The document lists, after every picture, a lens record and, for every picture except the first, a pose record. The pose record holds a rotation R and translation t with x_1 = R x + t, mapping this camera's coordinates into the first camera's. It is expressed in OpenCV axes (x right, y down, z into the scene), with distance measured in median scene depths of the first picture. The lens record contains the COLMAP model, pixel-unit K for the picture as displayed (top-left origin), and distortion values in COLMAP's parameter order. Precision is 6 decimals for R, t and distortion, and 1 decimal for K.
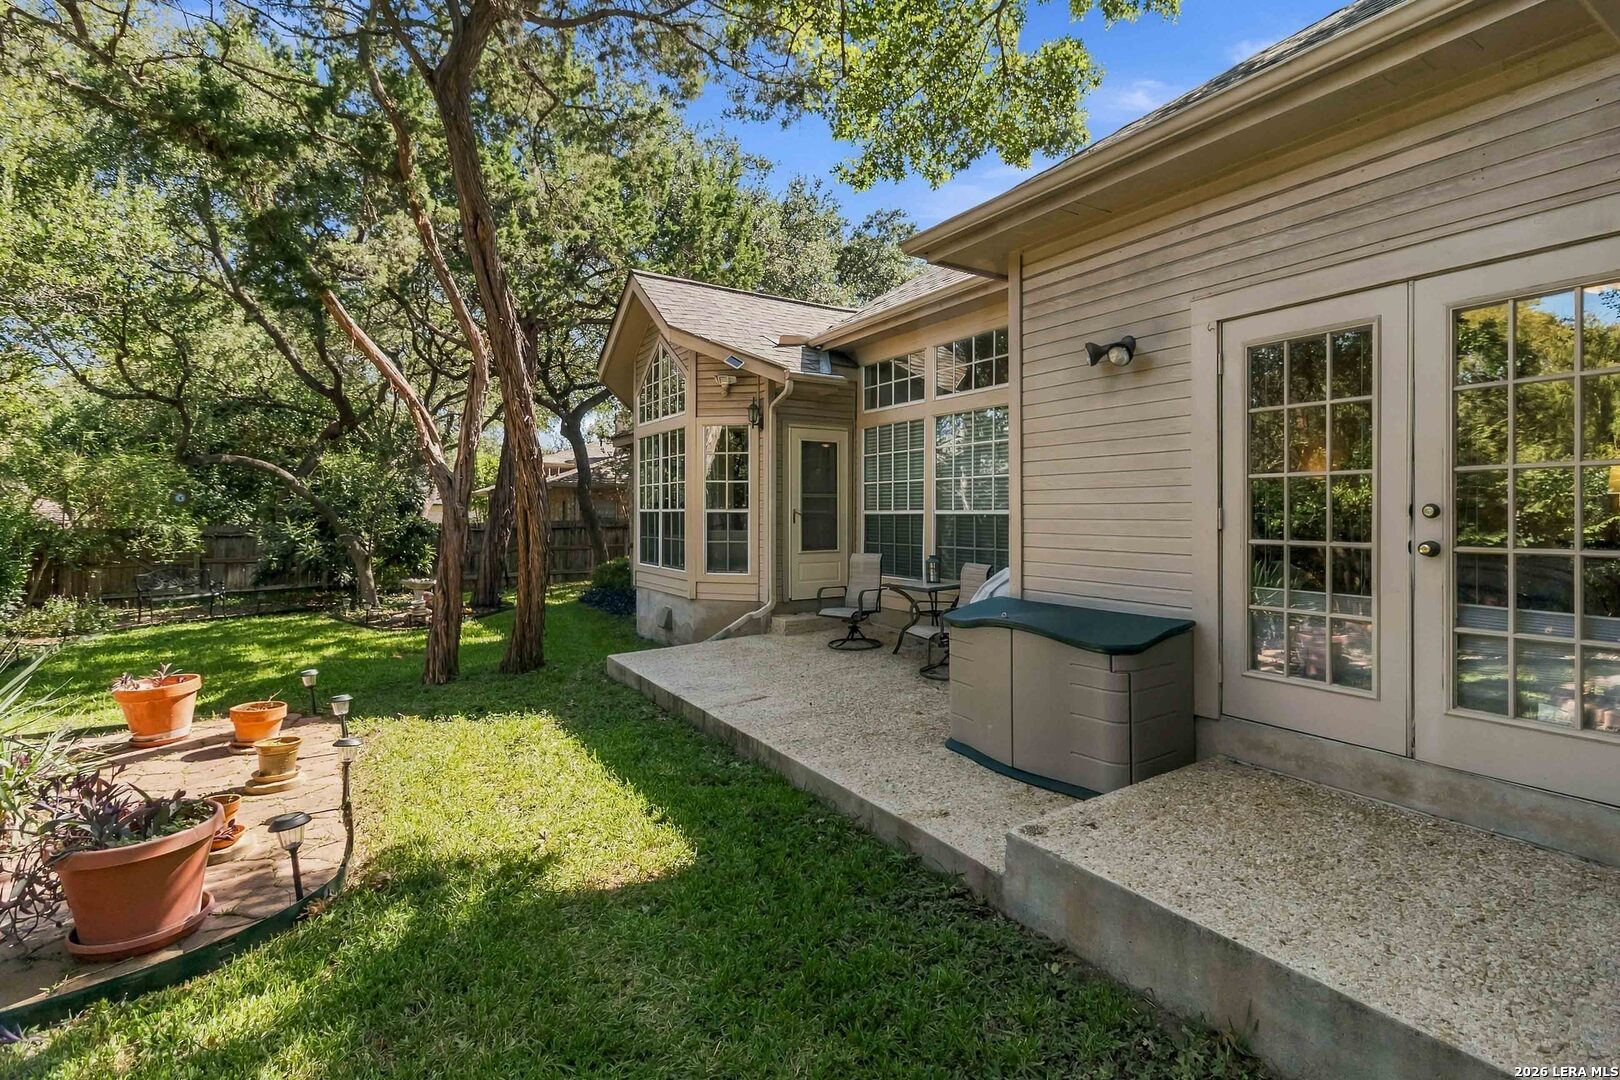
lens RADIAL K [[766.3, 0, 816.0], [0, 766.3, 507.1], [0, 0, 1]] dist [-0.000113, 0.000775]
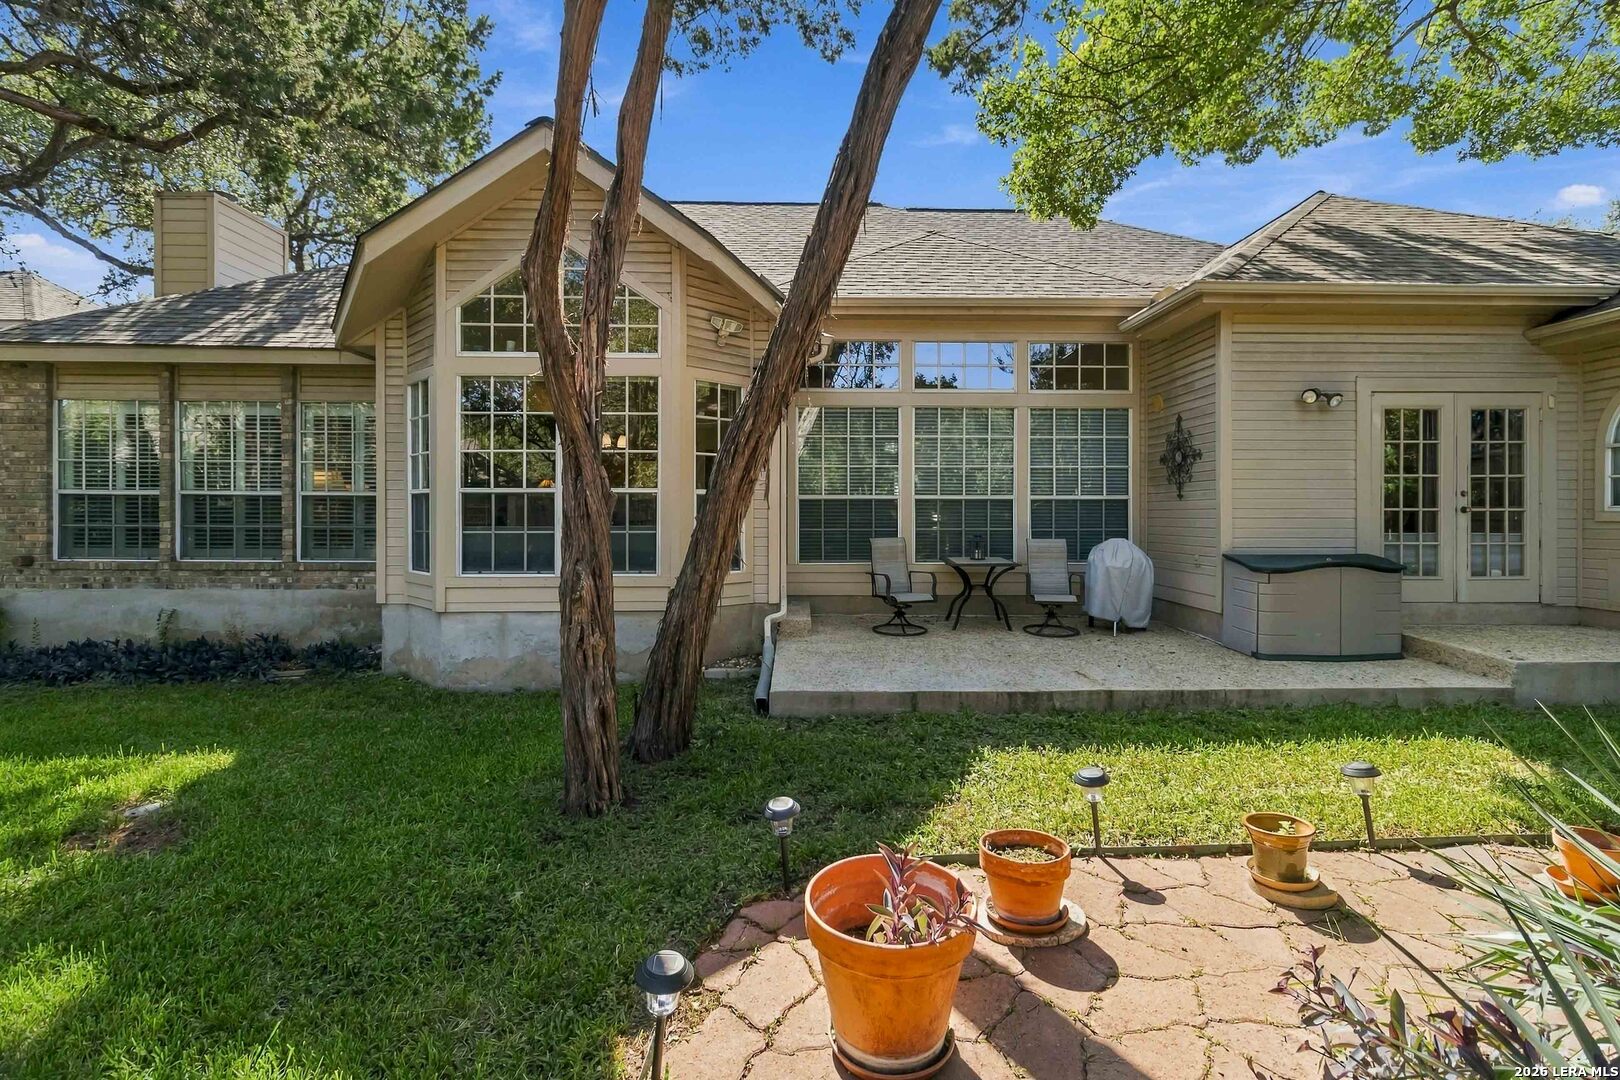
lens RADIAL K [[766.3, 0, 816.0], [0, 766.3, 507.1], [0, 0, 1]] dist [-0.000113, 0.000775]
pose [[0.497223, -0.002491, 0.867619, -0.776837], [-0.004451, 0.999975, 0.005422, 0.015327], [-0.867611, -0.006558, 0.497200, 0.545007]]
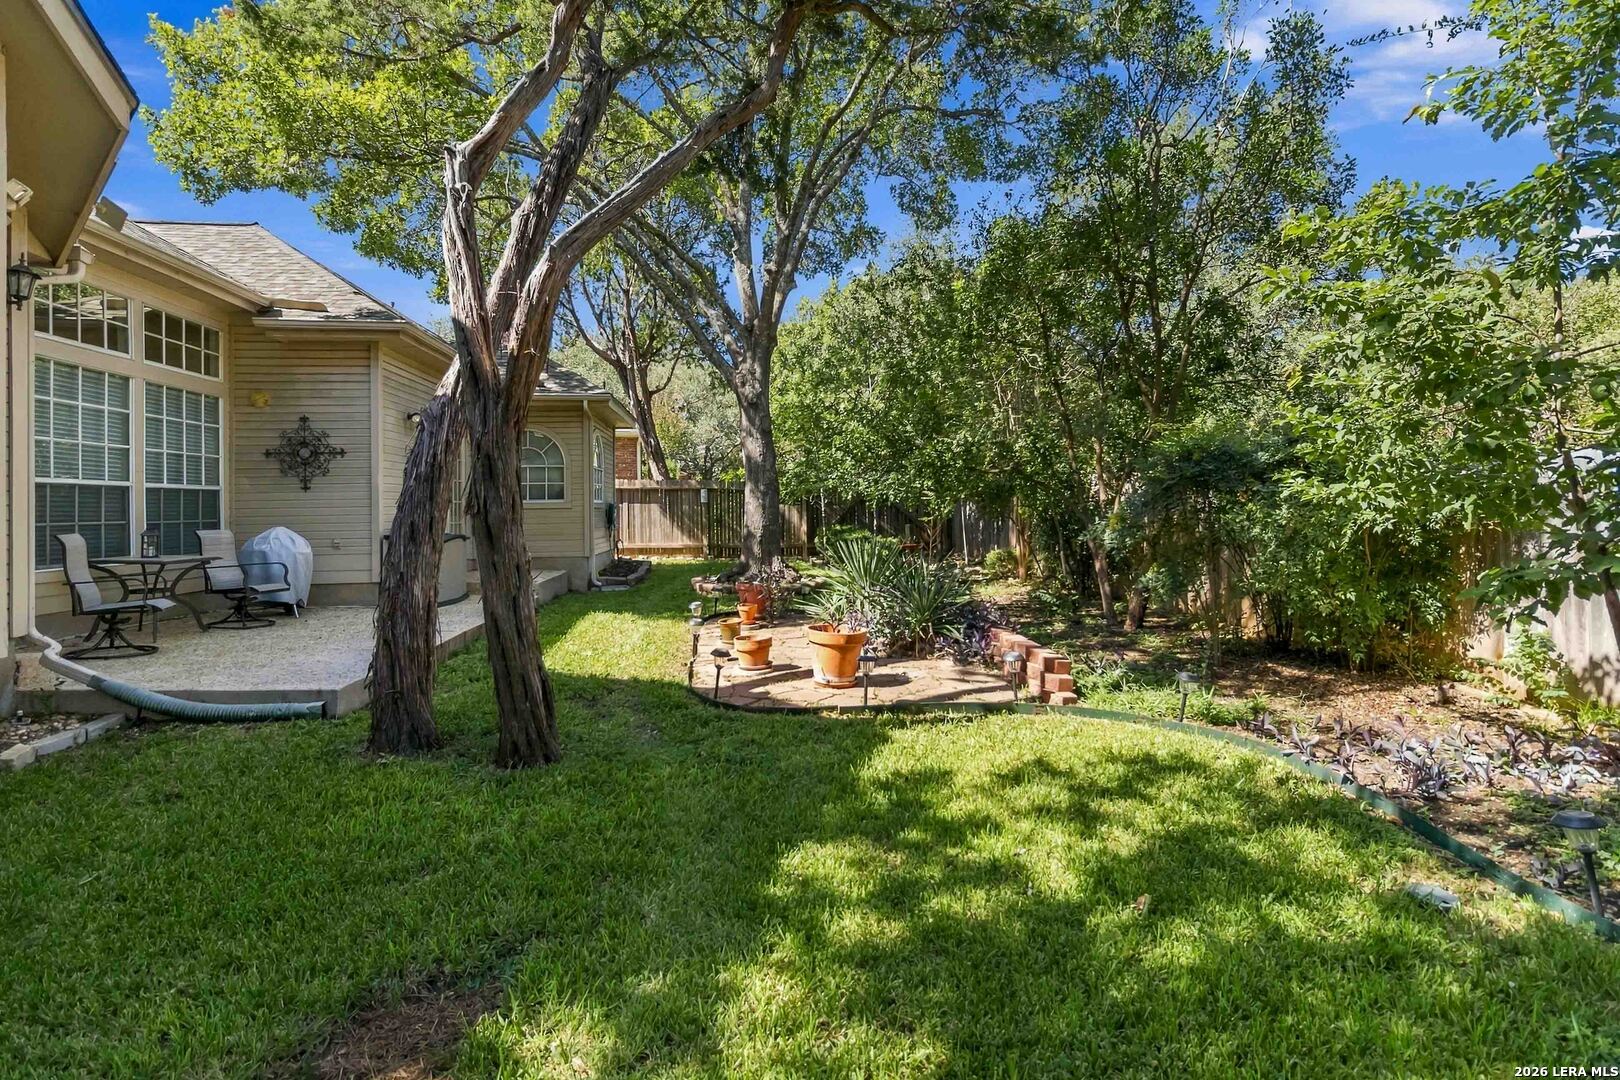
lens RADIAL K [[766.3, 0, 816.0], [0, 766.3, 507.1], [0, 0, 1]] dist [-0.000113, 0.000775]
pose [[-0.910734, 0.003569, 0.412979, -0.799508], [0.001200, 0.999981, -0.005994, 0.037361], [-0.412992, -0.004963, -0.910721, 1.267159]]
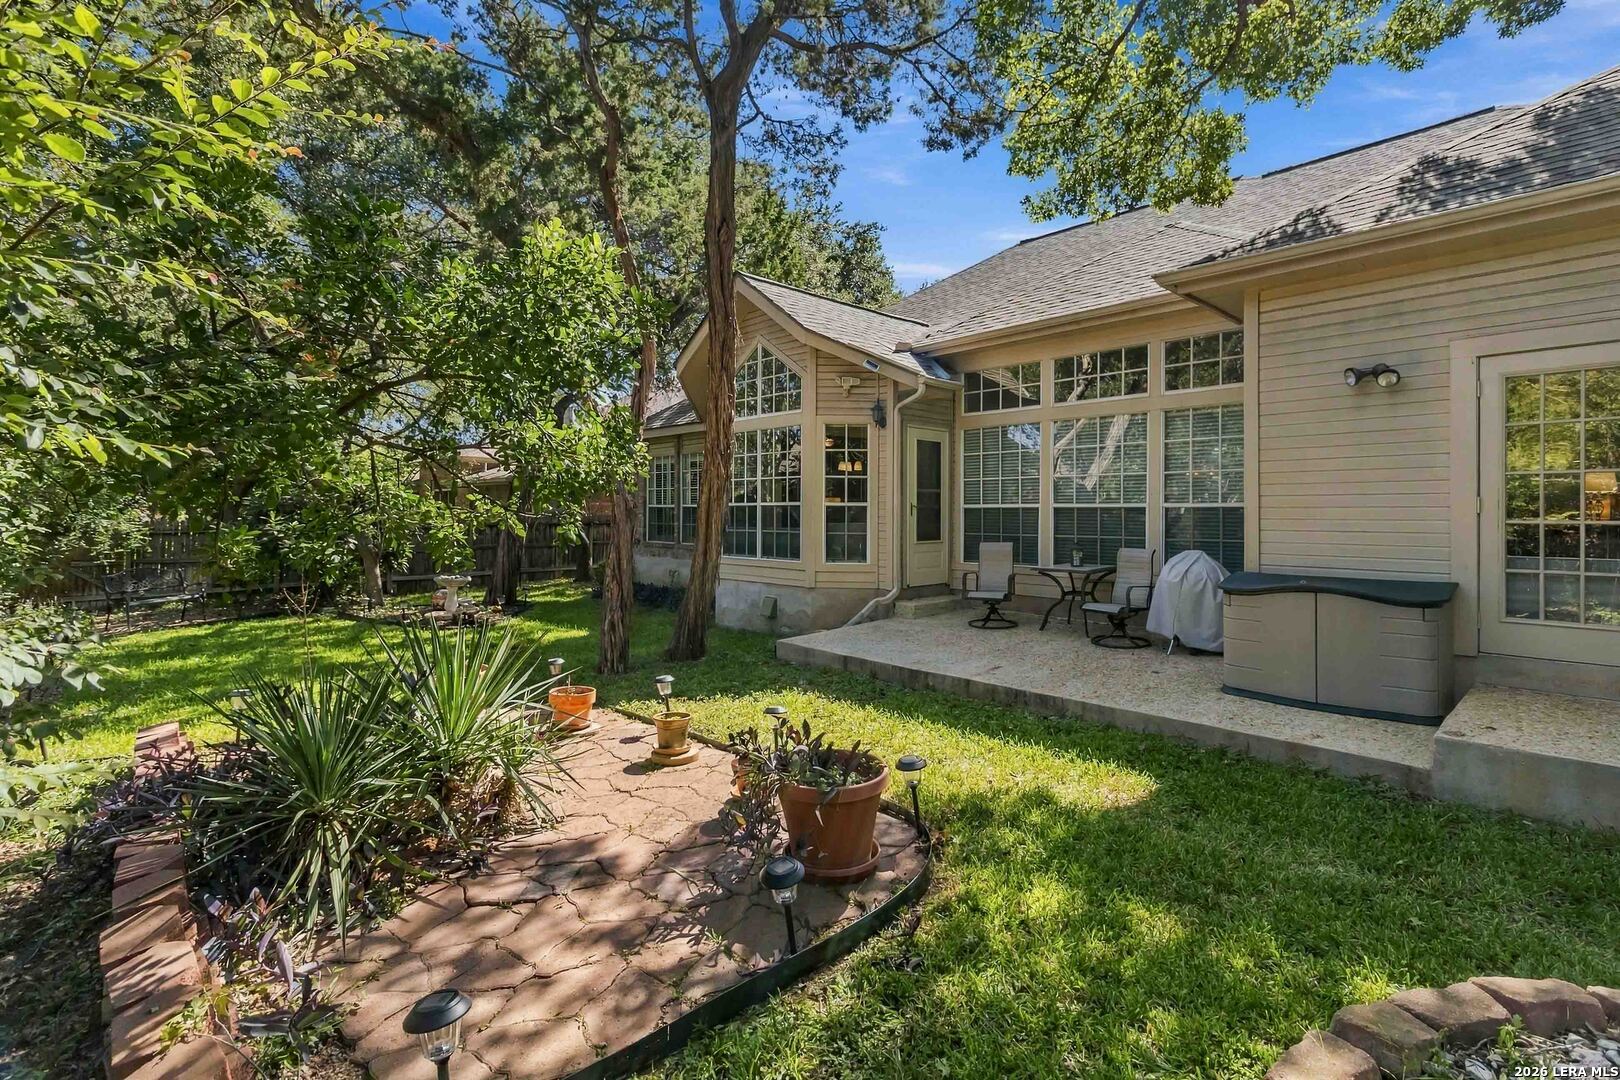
lens RADIAL K [[766.3, 0, 816.0], [0, 766.3, 507.1], [0, 0, 1]] dist [-0.000113, 0.000775]
pose [[0.981868, 0.001976, 0.189553, -0.373274], [-0.001957, 0.999998, -0.000289, 0.009335], [-0.189553, -0.000087, 0.981870, -0.038611]]
